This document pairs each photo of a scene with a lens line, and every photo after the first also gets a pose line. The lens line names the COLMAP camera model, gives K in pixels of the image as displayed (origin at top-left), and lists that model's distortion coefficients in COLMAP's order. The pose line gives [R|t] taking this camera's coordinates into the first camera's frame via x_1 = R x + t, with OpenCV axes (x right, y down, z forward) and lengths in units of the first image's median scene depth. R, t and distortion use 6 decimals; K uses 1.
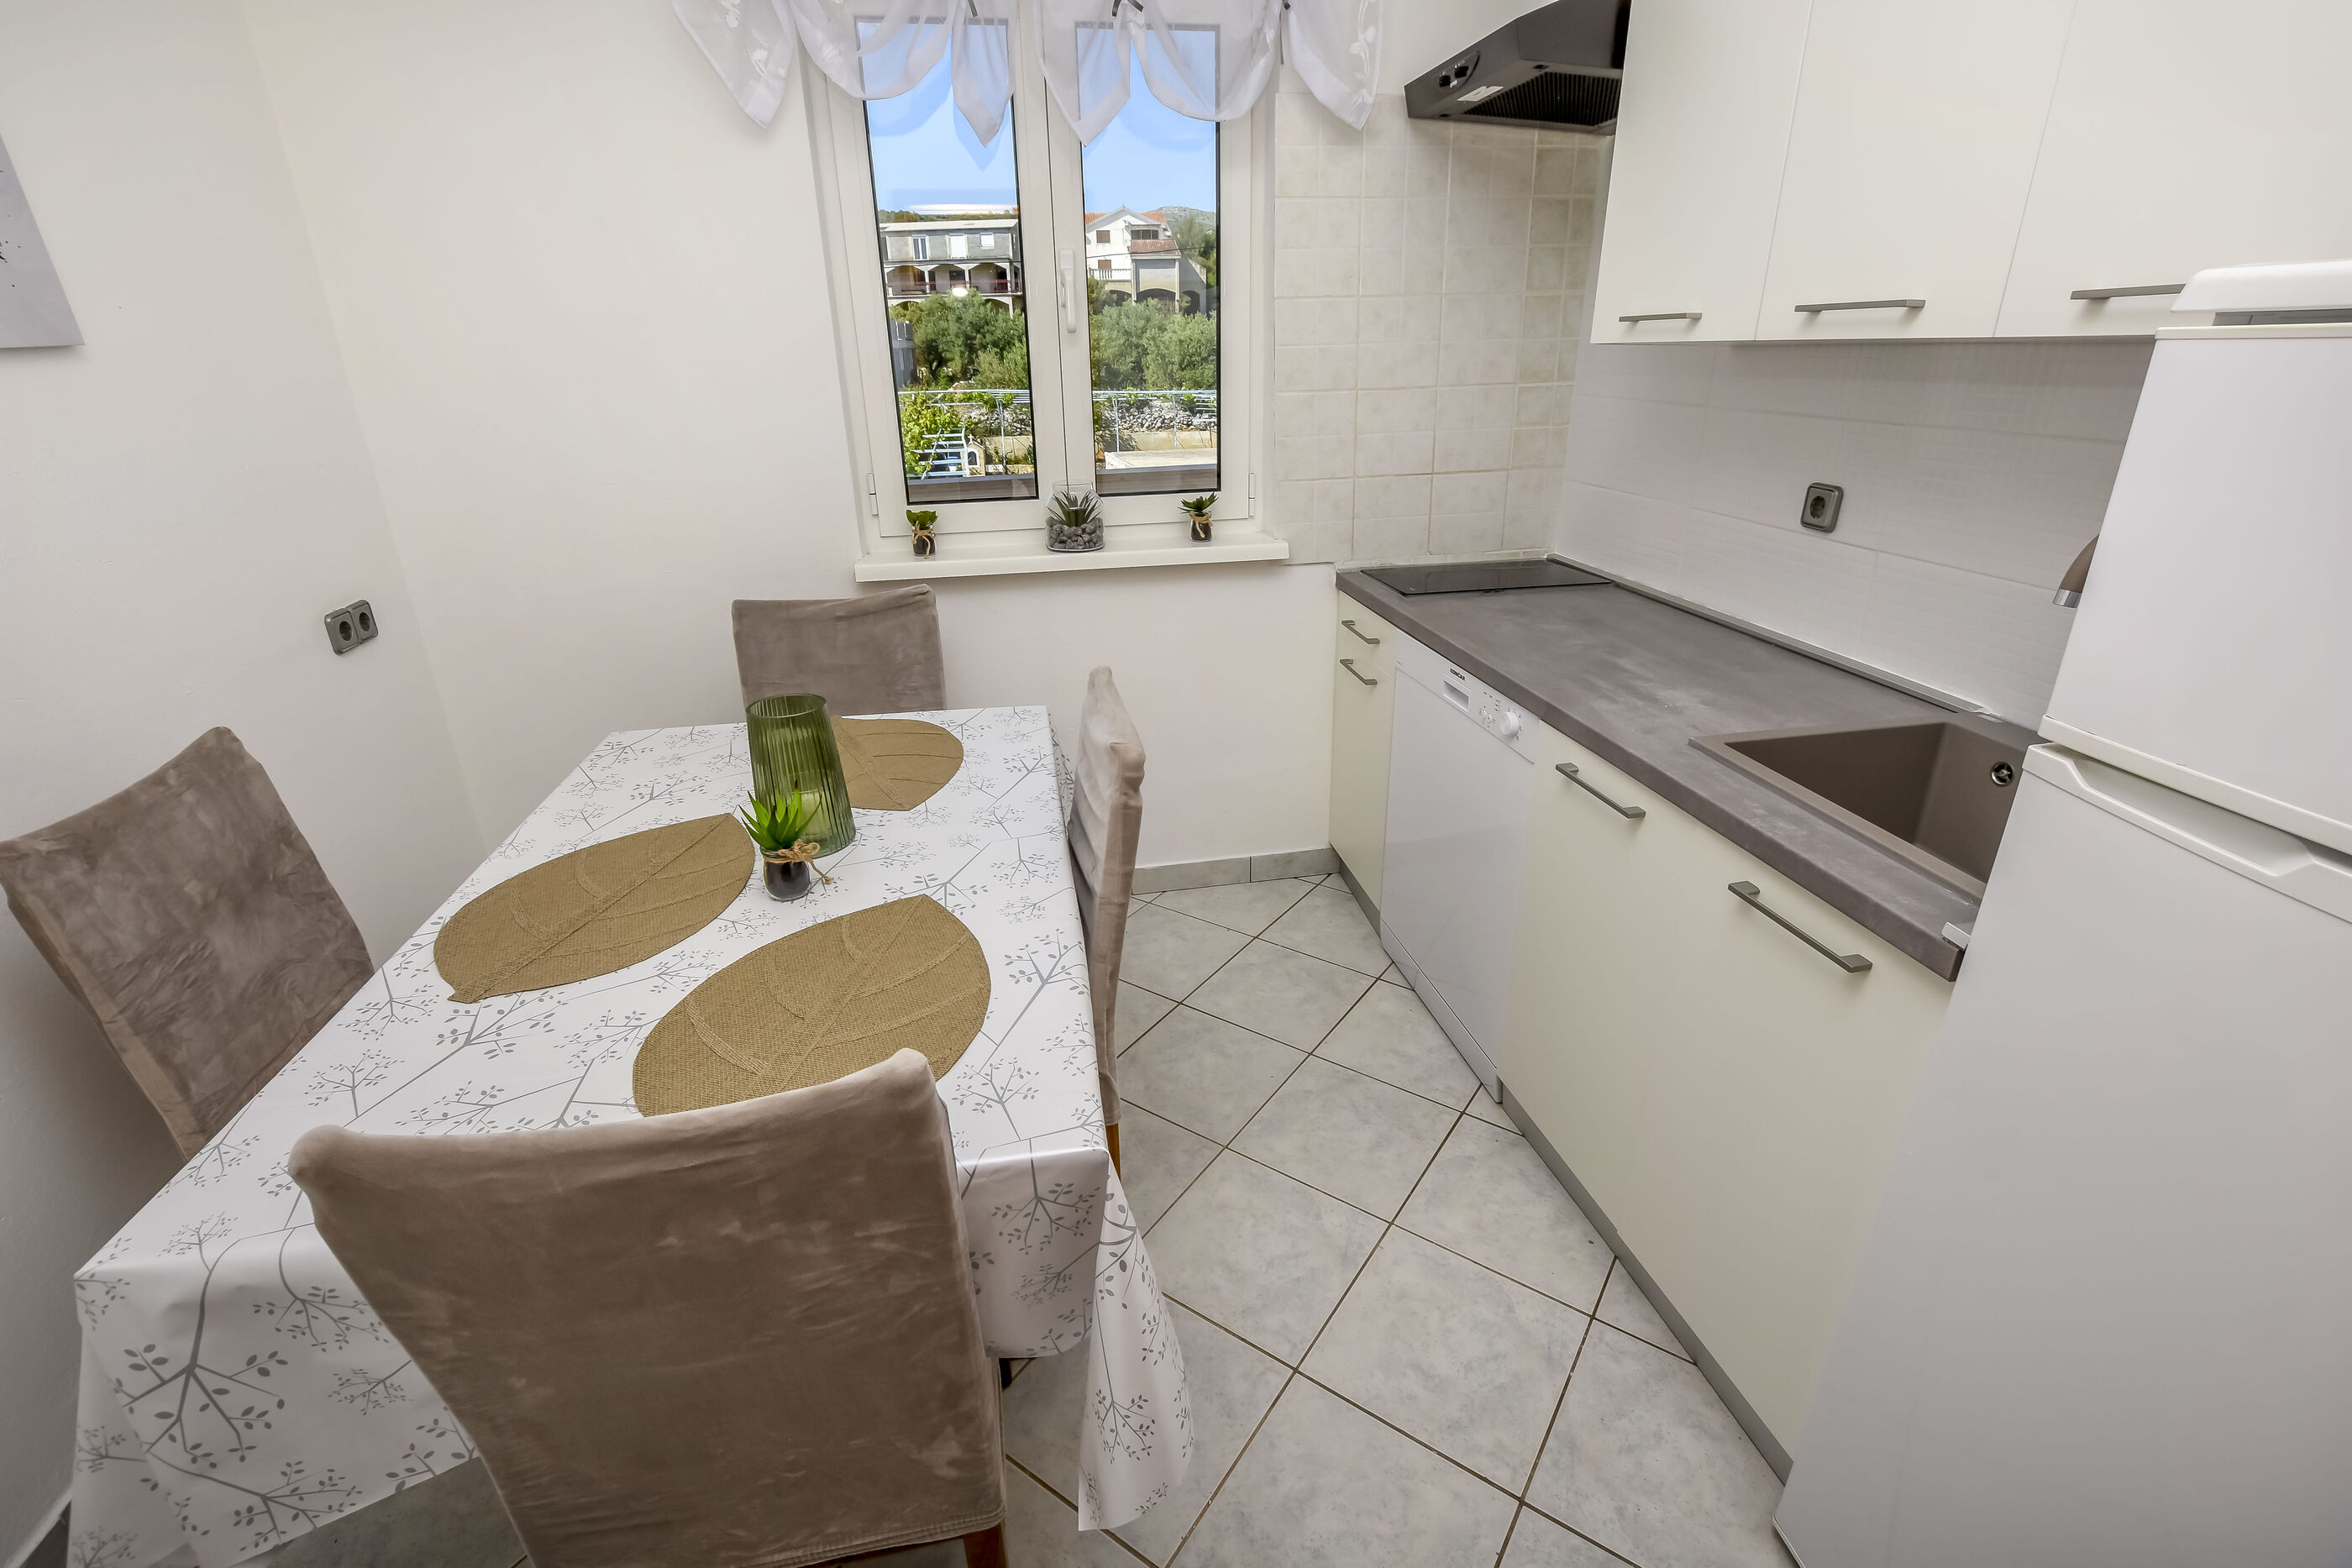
lens RADIAL K [[1065.0, 0, 1199.3], [0, 1065.0, 769.5], [0, 0, 1]] dist [-0.034840, 0.007411]
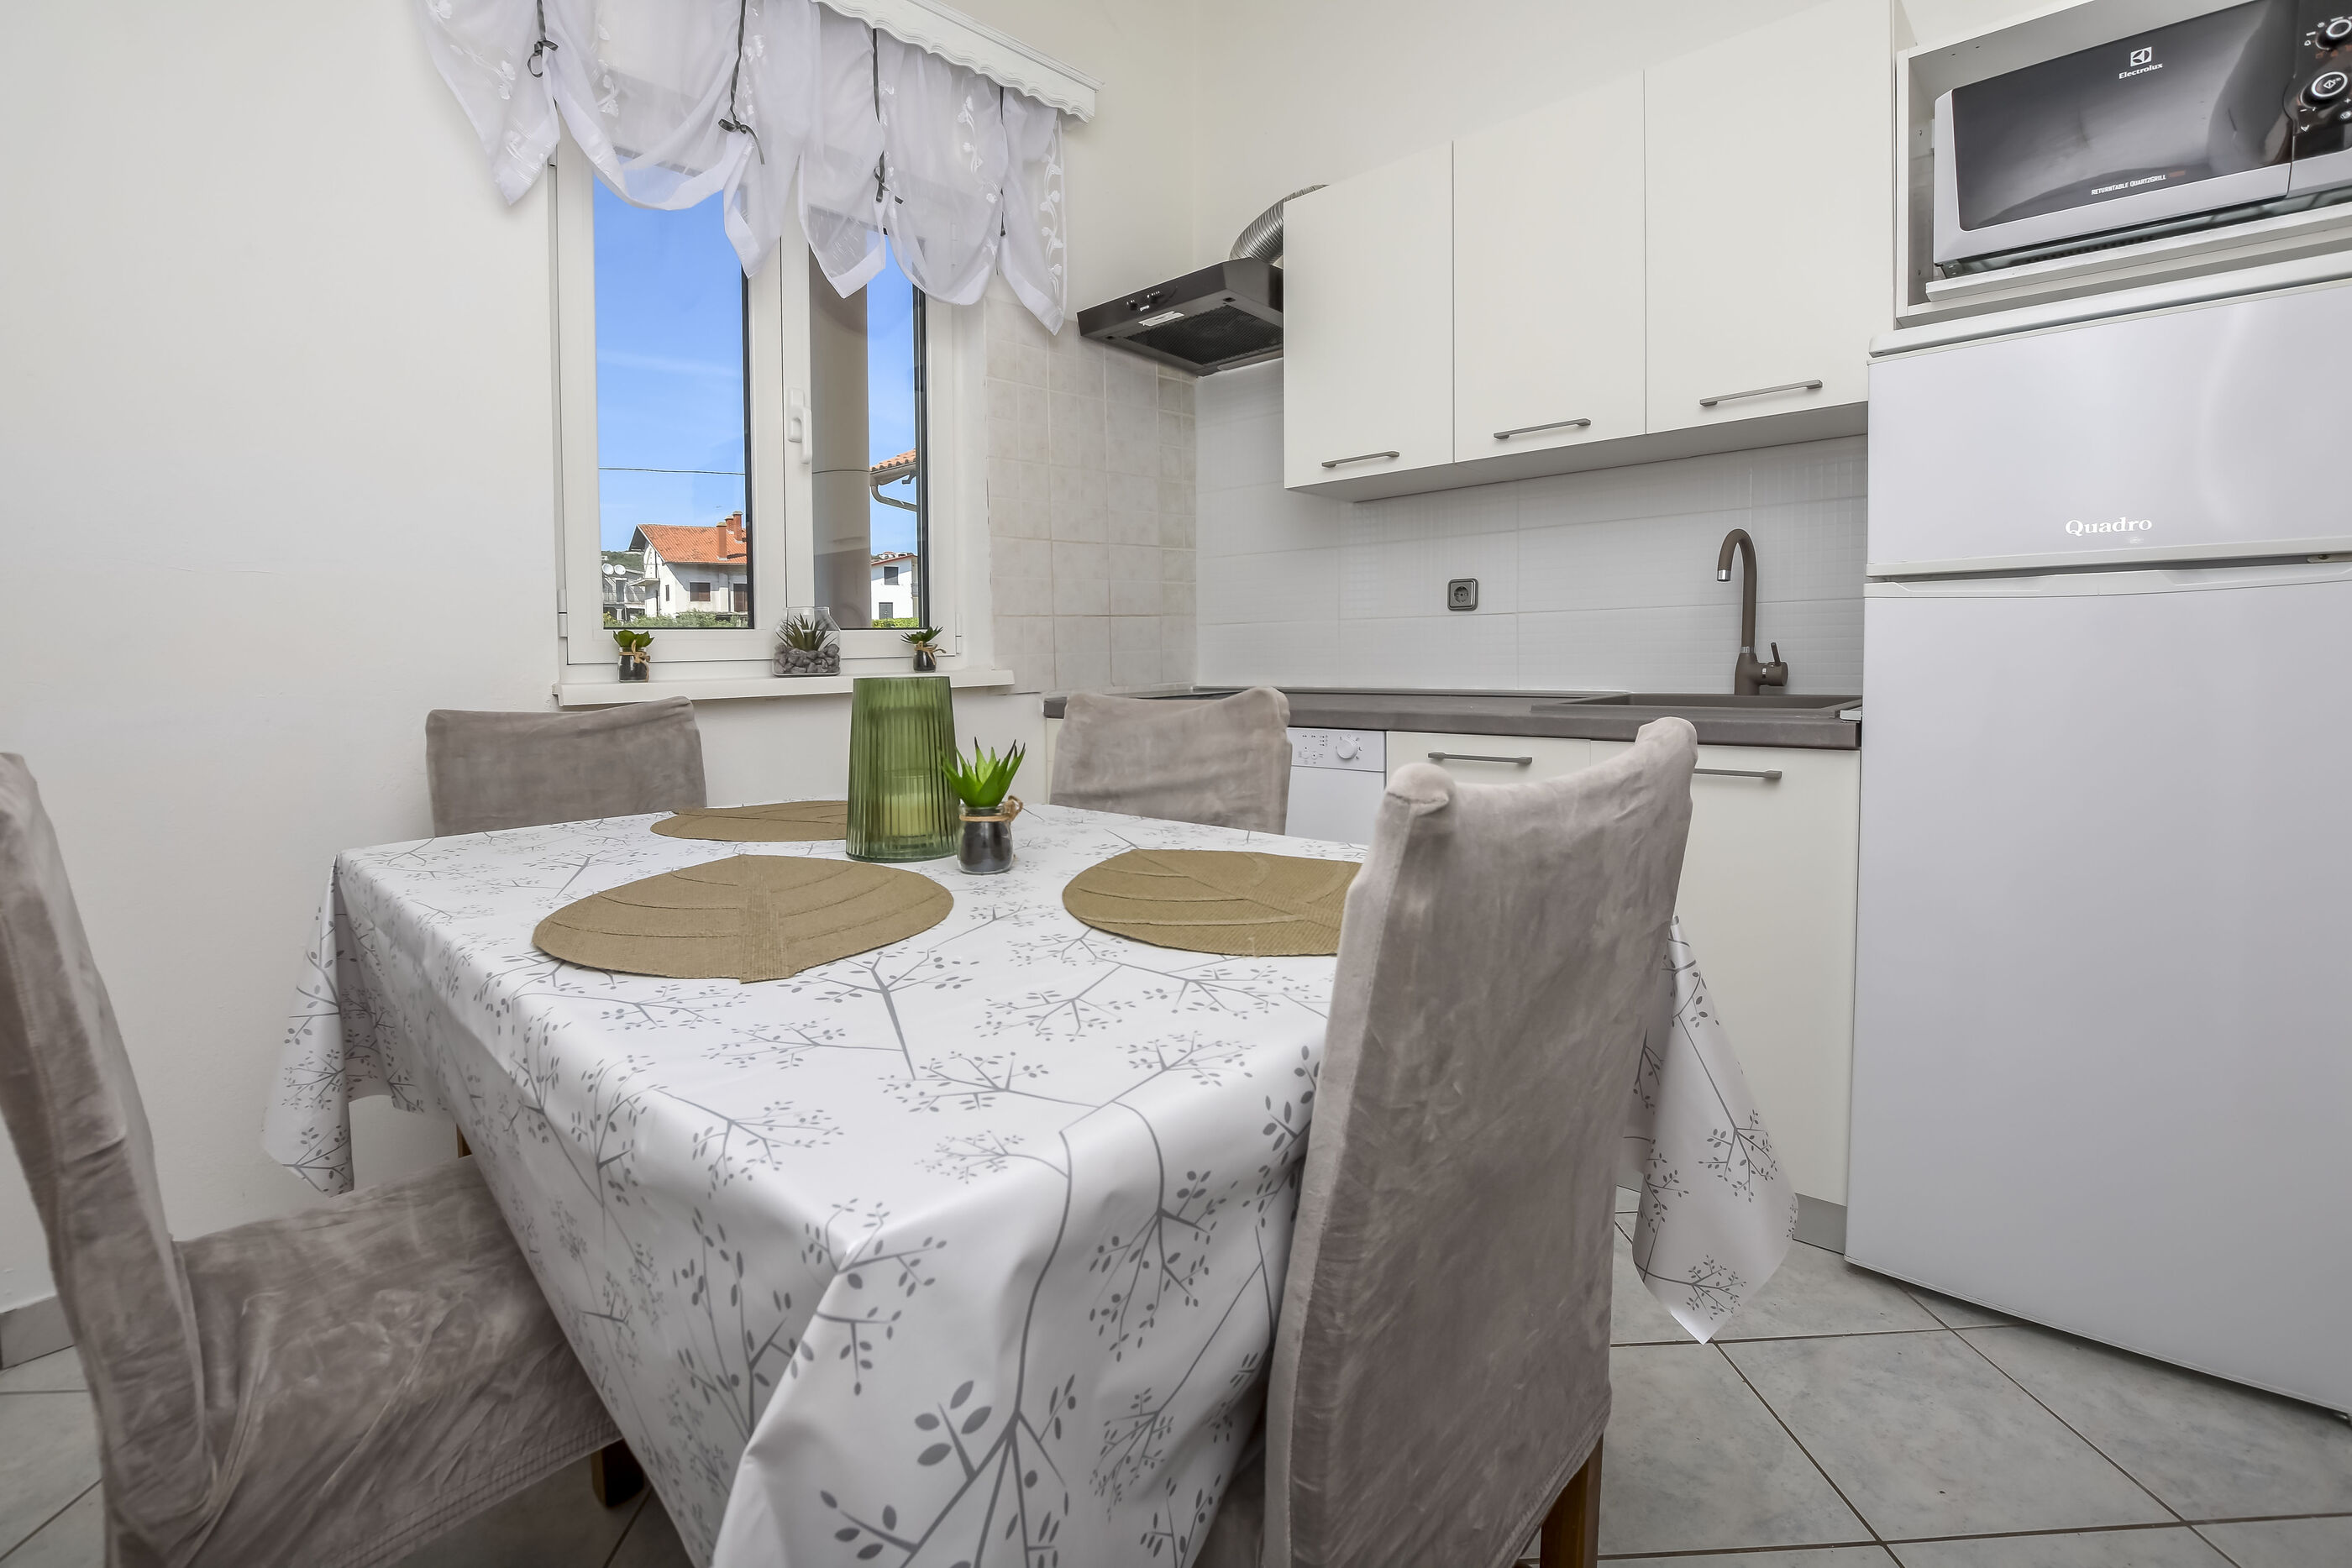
lens RADIAL K [[1044.1, 0, 1170.4], [0, 1044.1, 666.0], [0, 0, 1]] dist [-0.017836, -0.000036]
pose [[0.808829, 0.002811, 0.588038, -0.447964], [0.214959, 0.929368, -0.300112, 0.144484], [-0.547347, 0.369143, 0.751095, 0.150215]]
